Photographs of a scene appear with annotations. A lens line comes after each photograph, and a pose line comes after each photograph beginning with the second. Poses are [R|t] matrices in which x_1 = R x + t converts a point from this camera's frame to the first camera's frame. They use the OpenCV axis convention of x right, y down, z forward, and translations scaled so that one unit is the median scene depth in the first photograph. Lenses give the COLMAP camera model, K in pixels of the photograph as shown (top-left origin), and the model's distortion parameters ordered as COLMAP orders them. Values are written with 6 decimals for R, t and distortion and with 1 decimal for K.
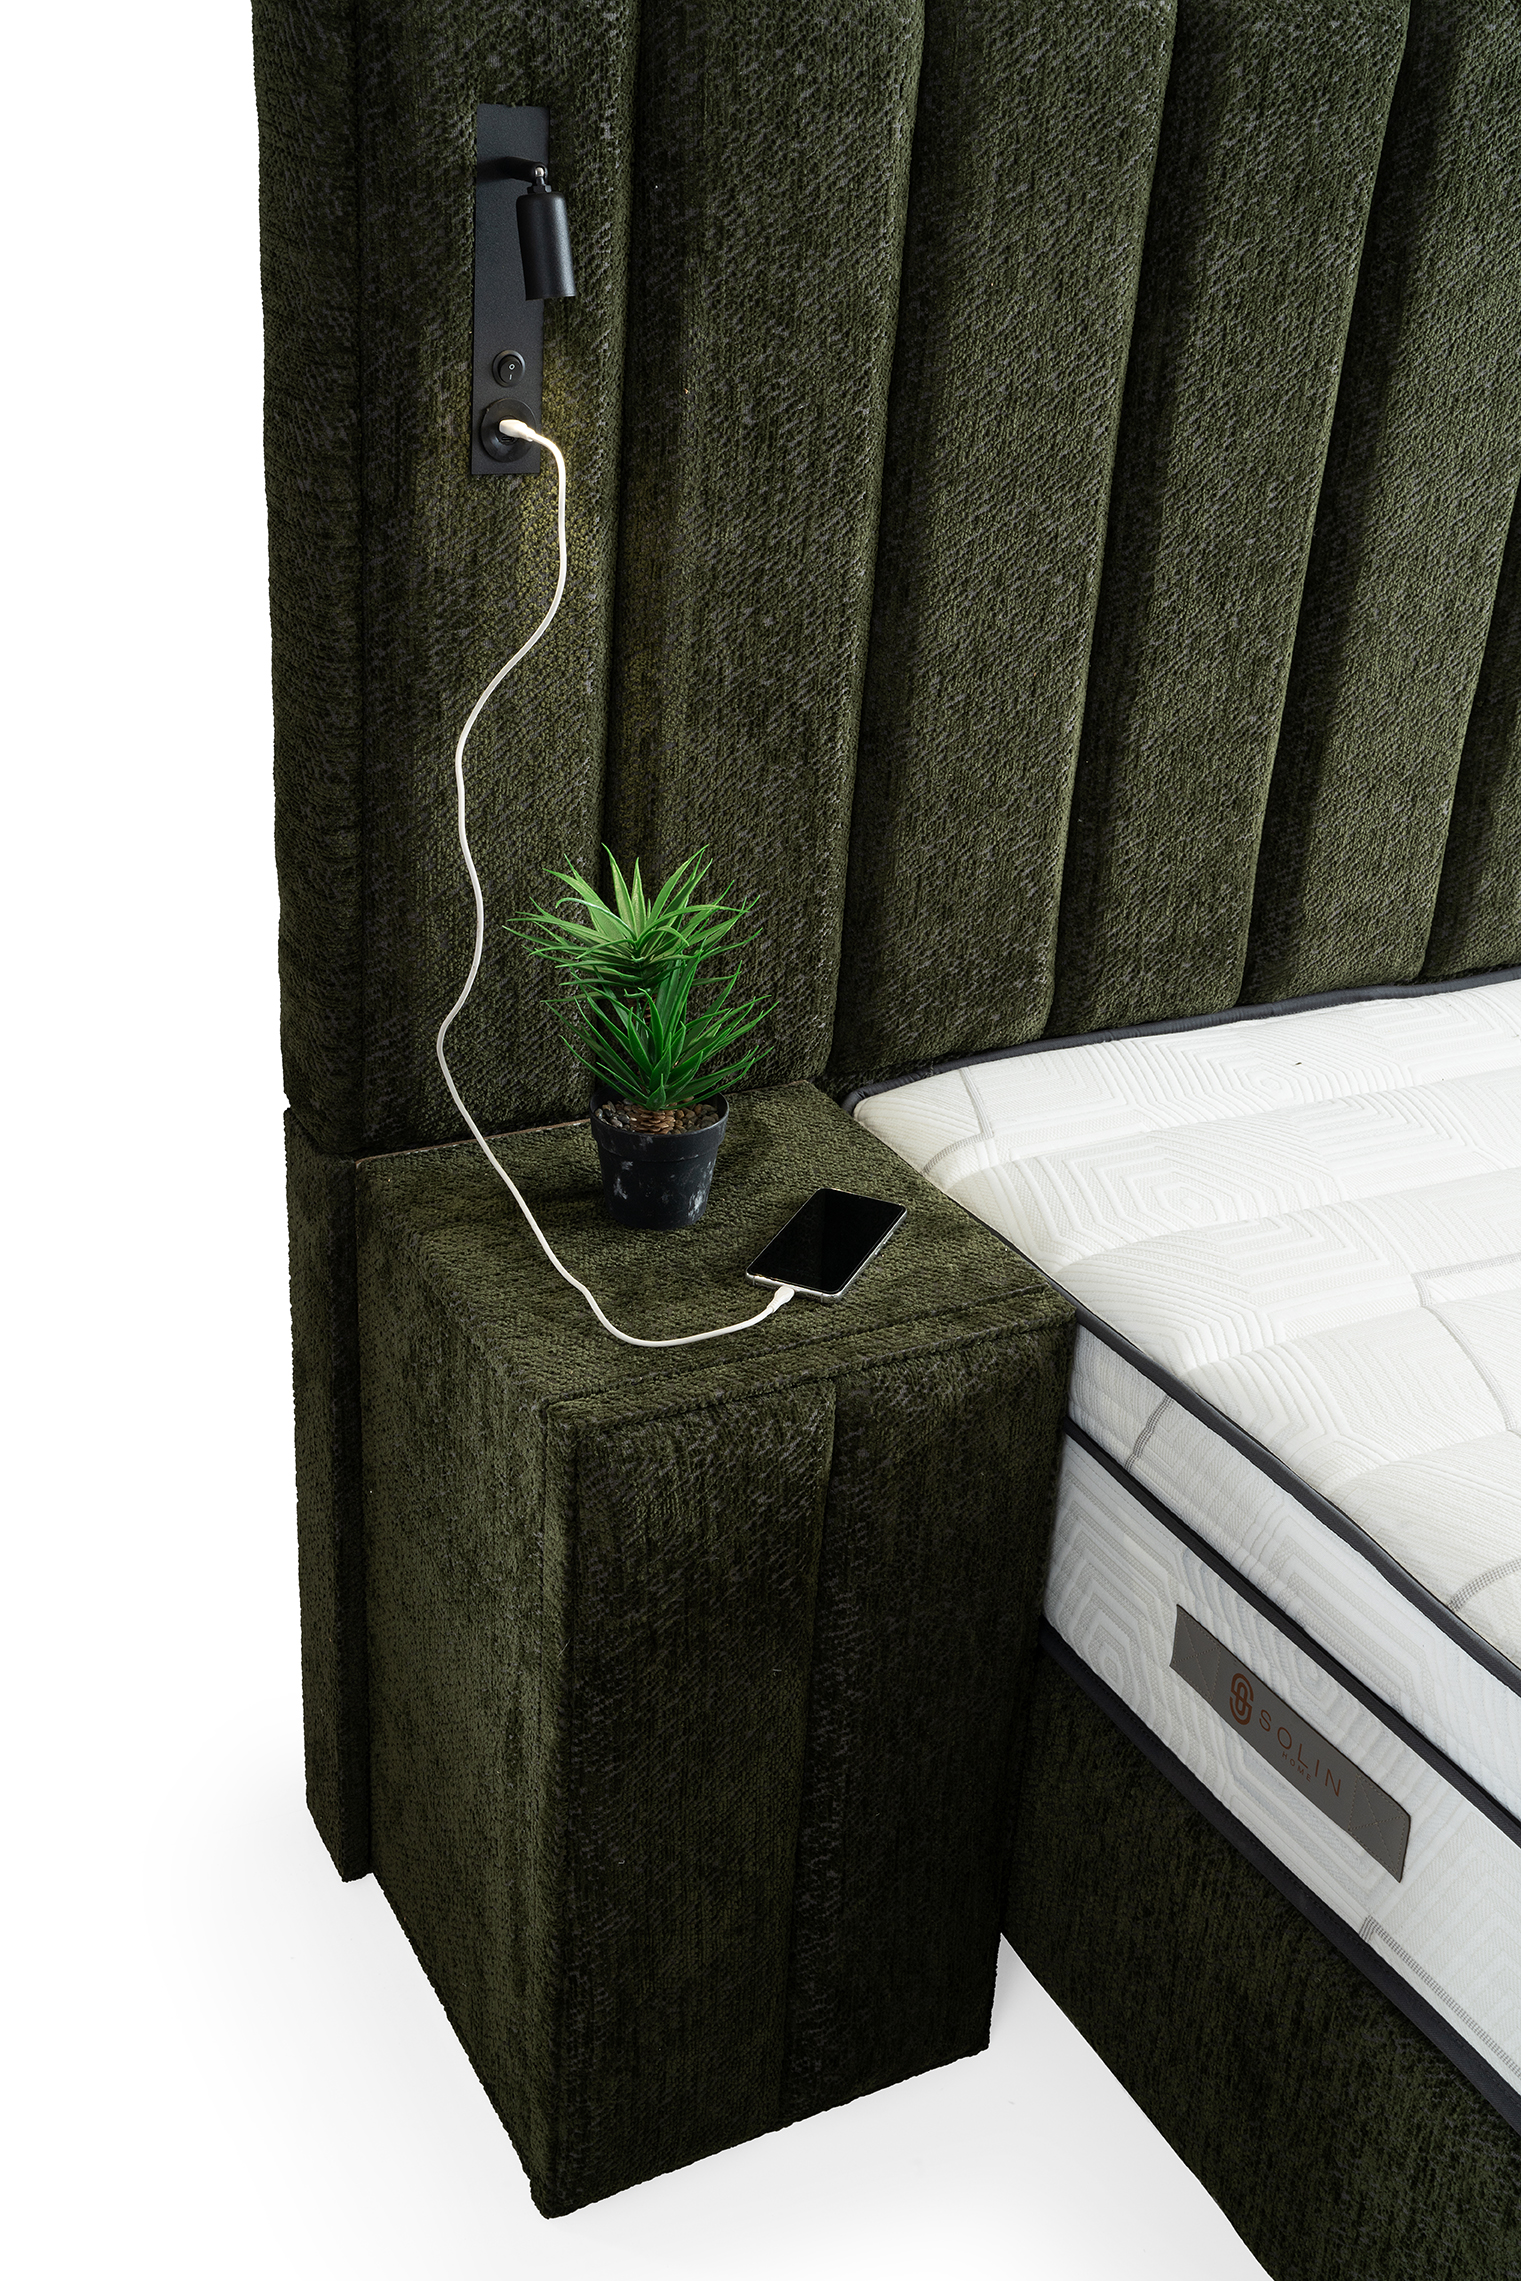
lens RADIAL K [[2532.7, 0, 769.8], [0, 2532.7, 1132.0], [0, 0, 1]] dist [0.078369, 0.000000]
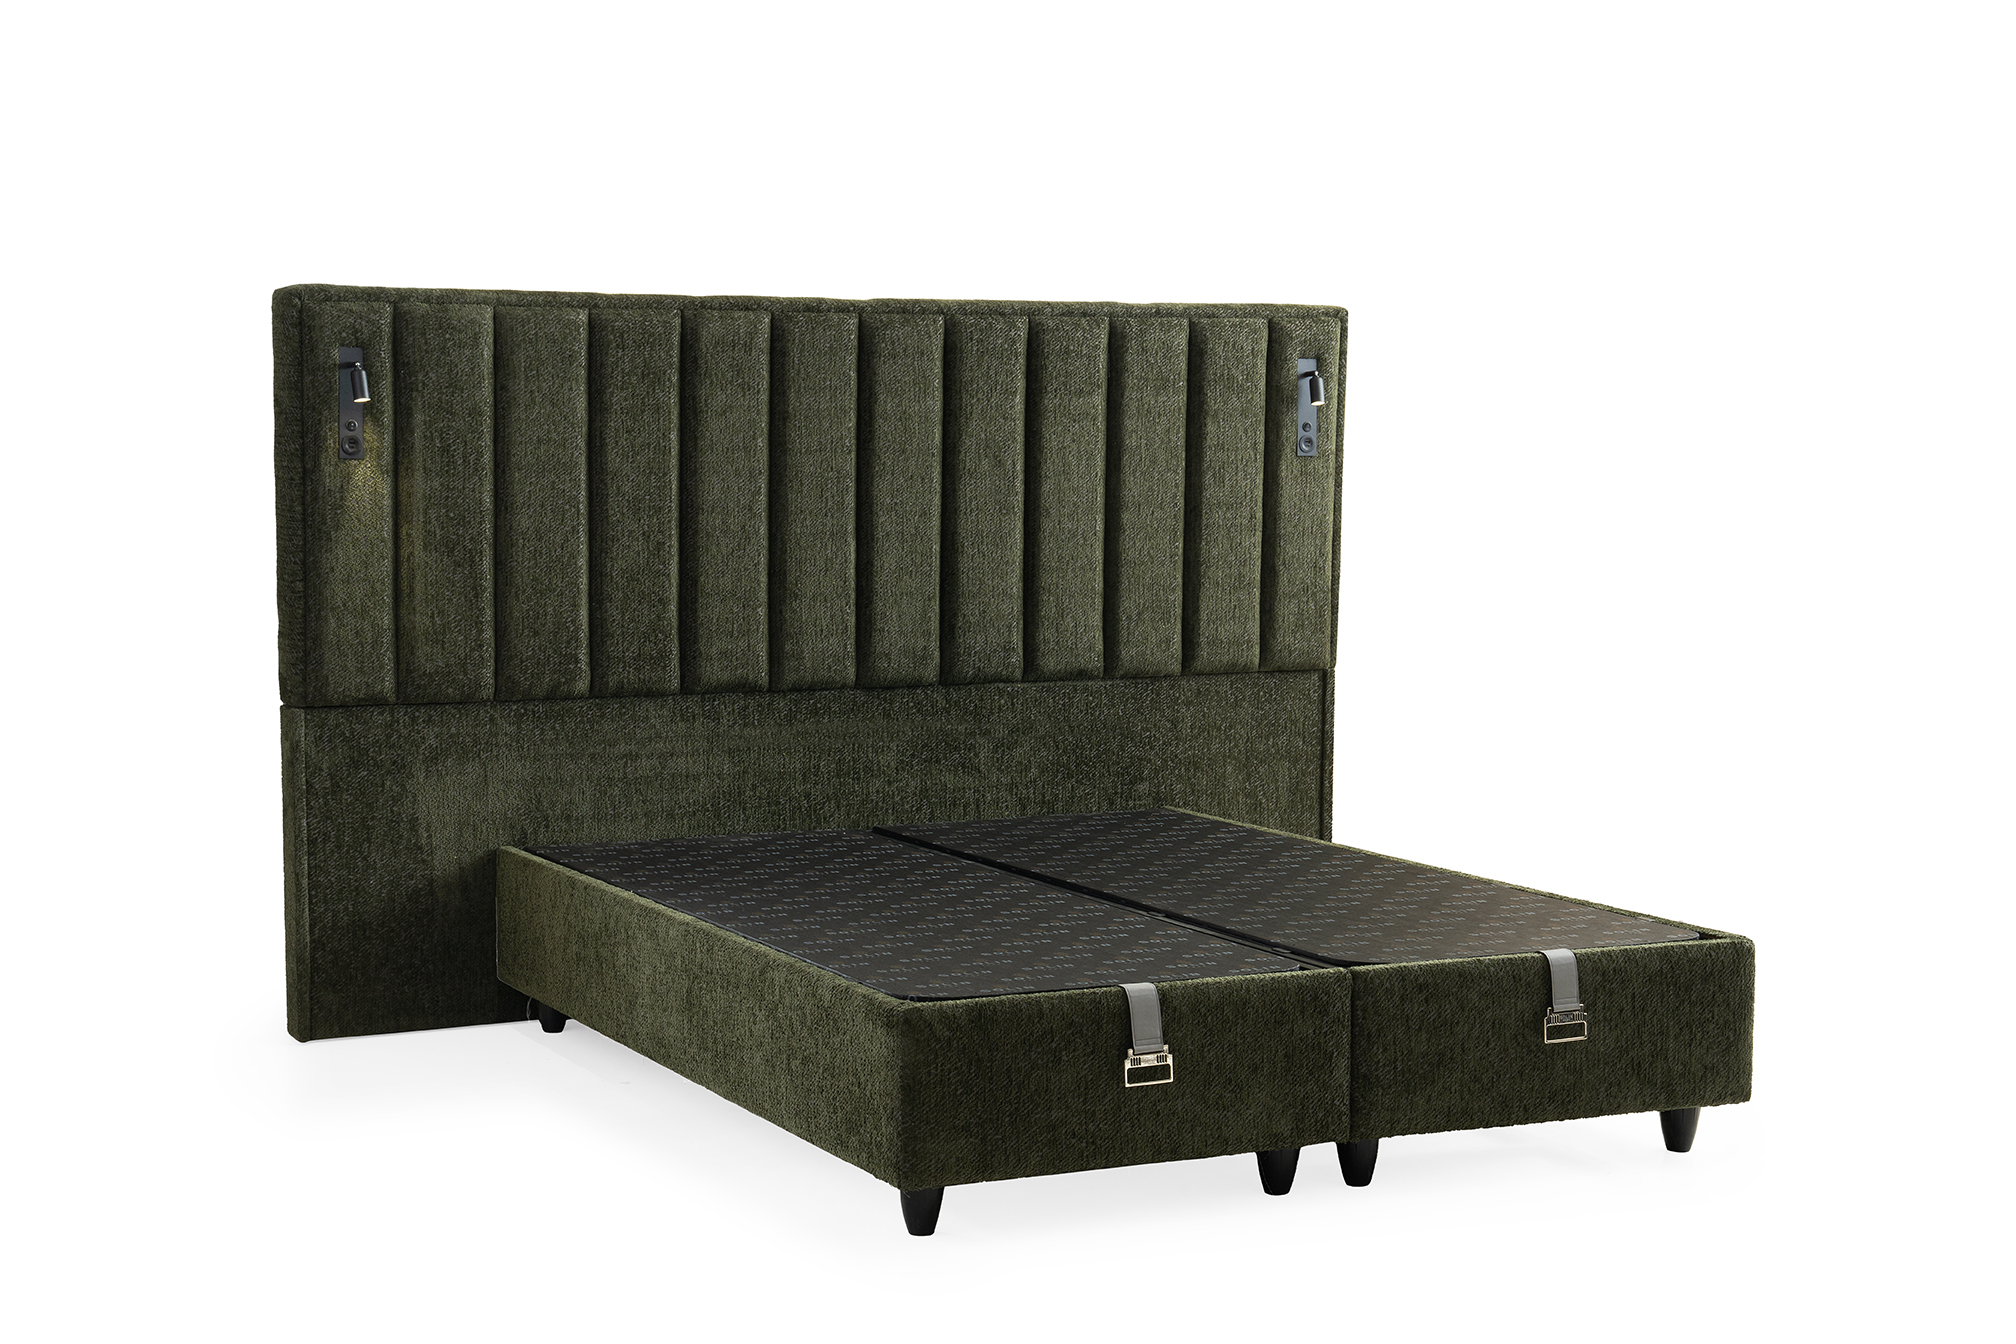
lens RADIAL K [[3197.5, 0, 980.3], [0, 3197.5, 772.5], [0, 0, 1]] dist [0.182260, 0.000000]
pose [[0.998814, -0.047123, -0.012206, 0.615740], [0.040779, 0.946924, -0.318861, 1.235558], [0.026584, 0.317985, 0.947723, -2.289442]]
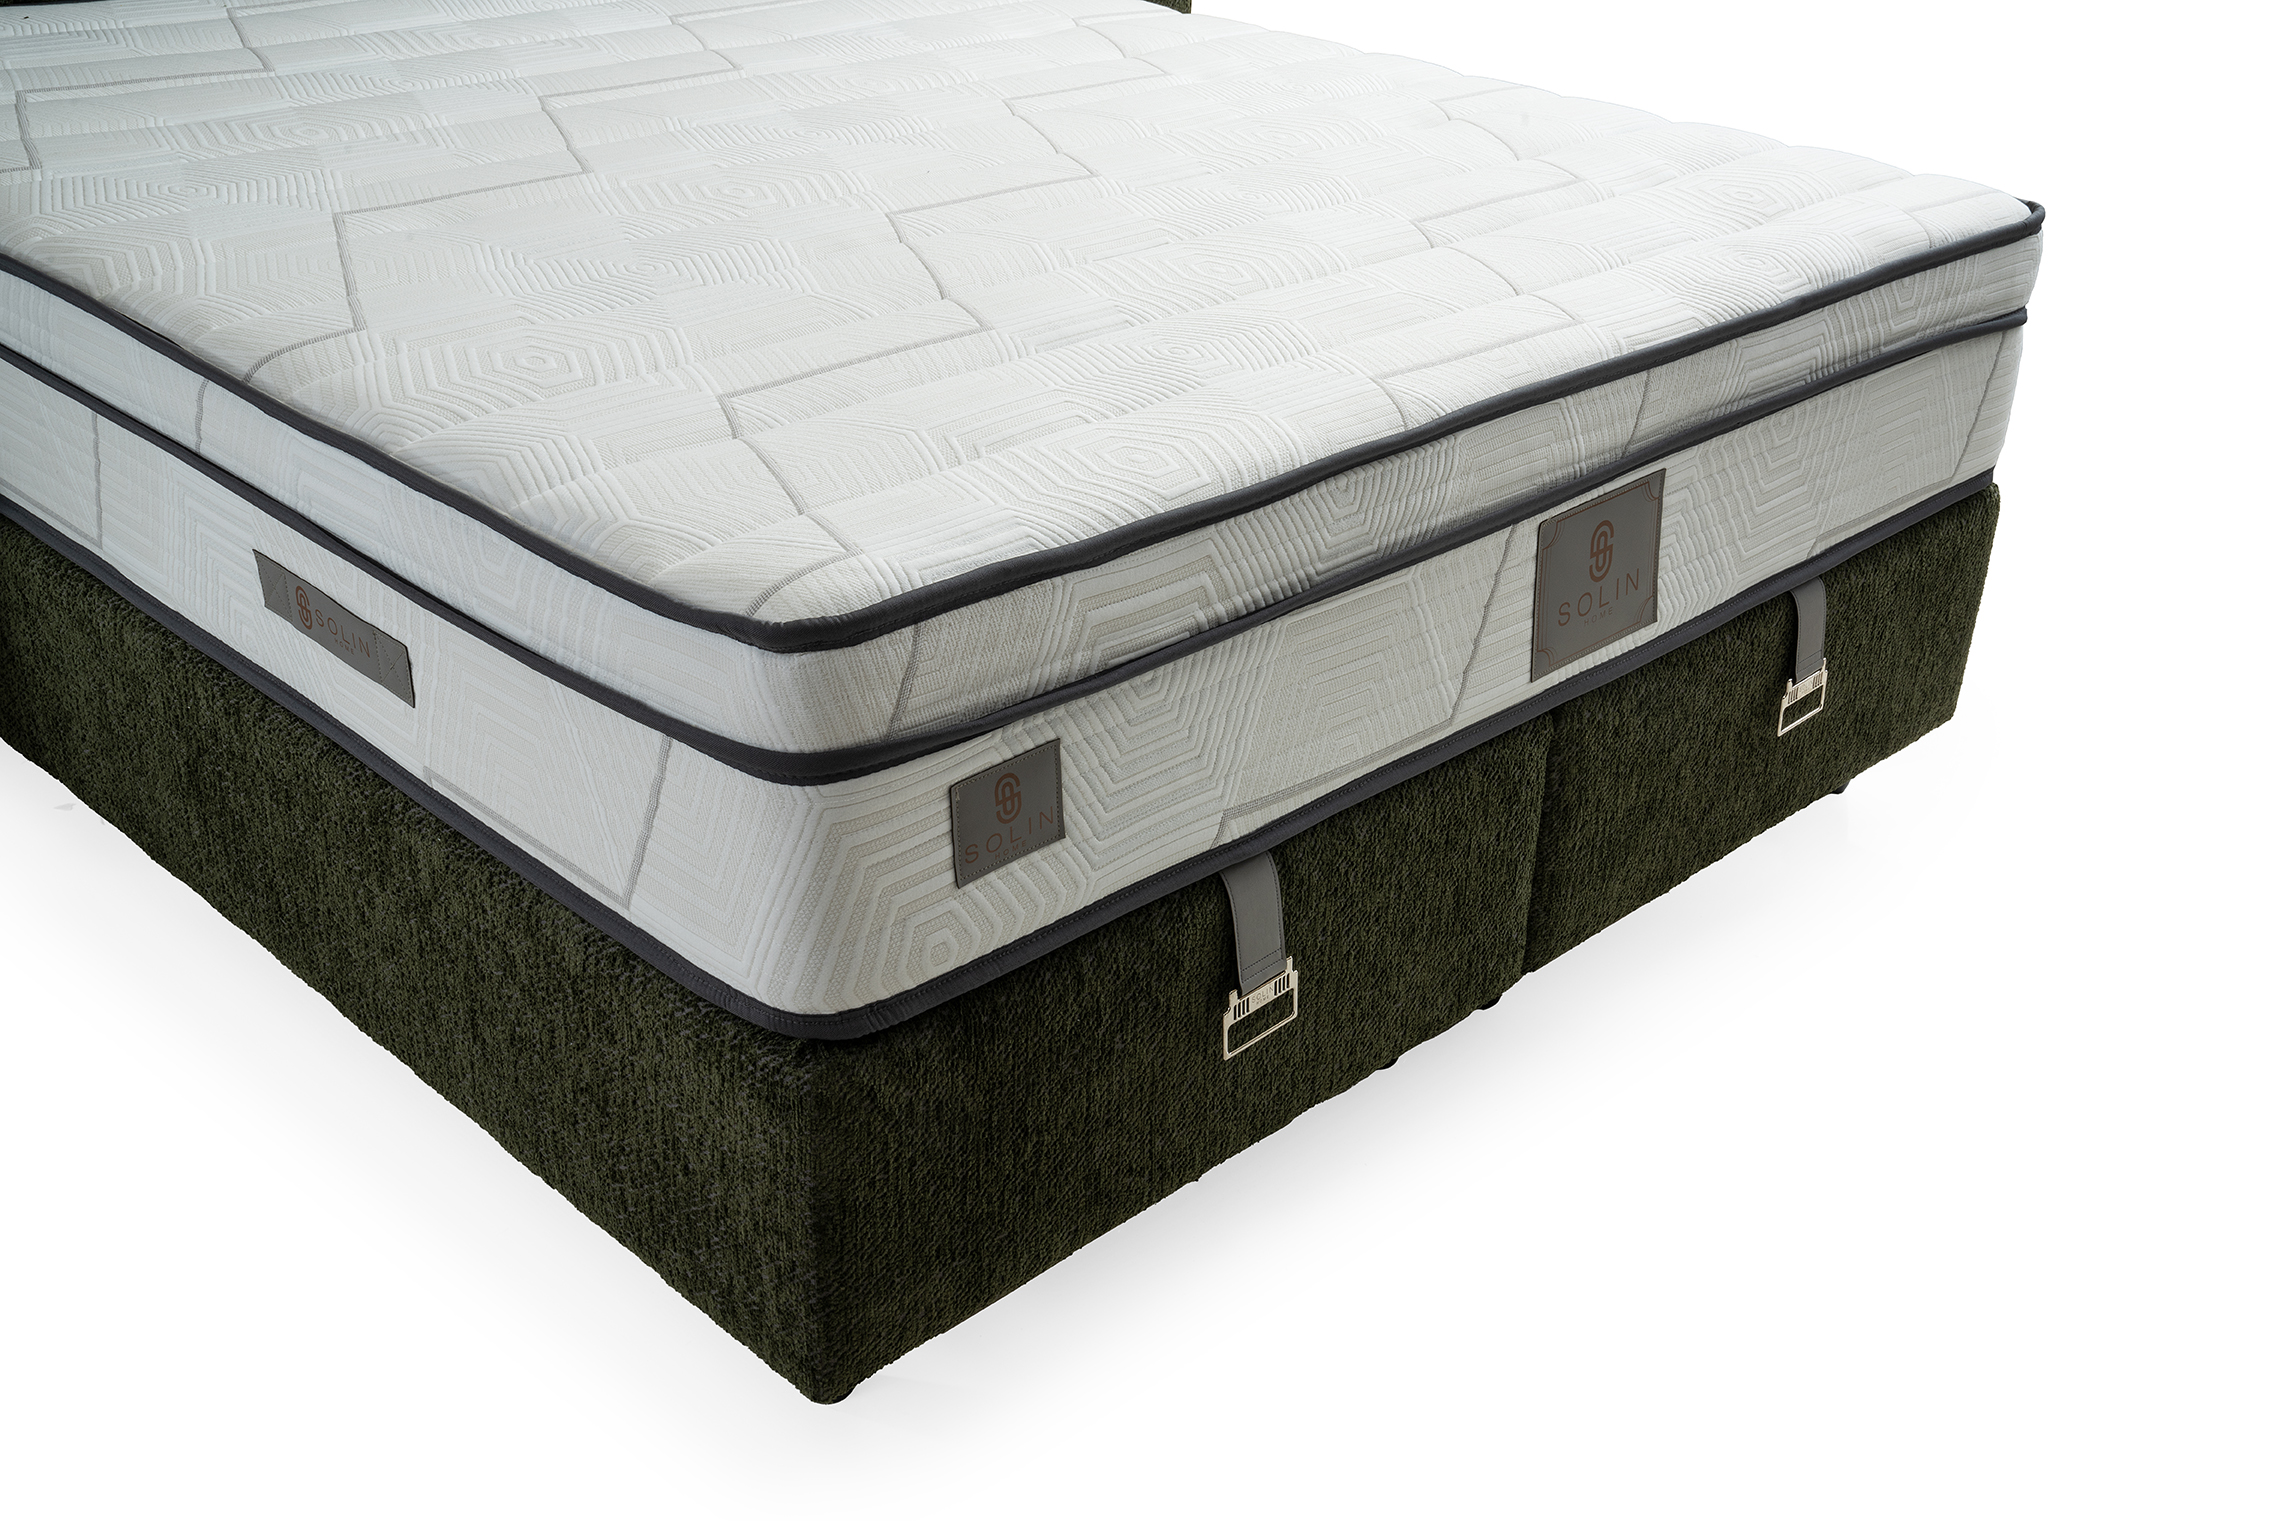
lens RADIAL K [[2386.7, 0, 1133.6], [0, 2386.7, 764.2], [0, 0, 1]] dist [0.047651, 0.000000]
pose [[0.949243, -0.167924, 0.265968, 0.416437], [0.150186, 0.984924, 0.085838, 0.427315], [-0.276373, -0.041536, 0.960152, -0.595322]]
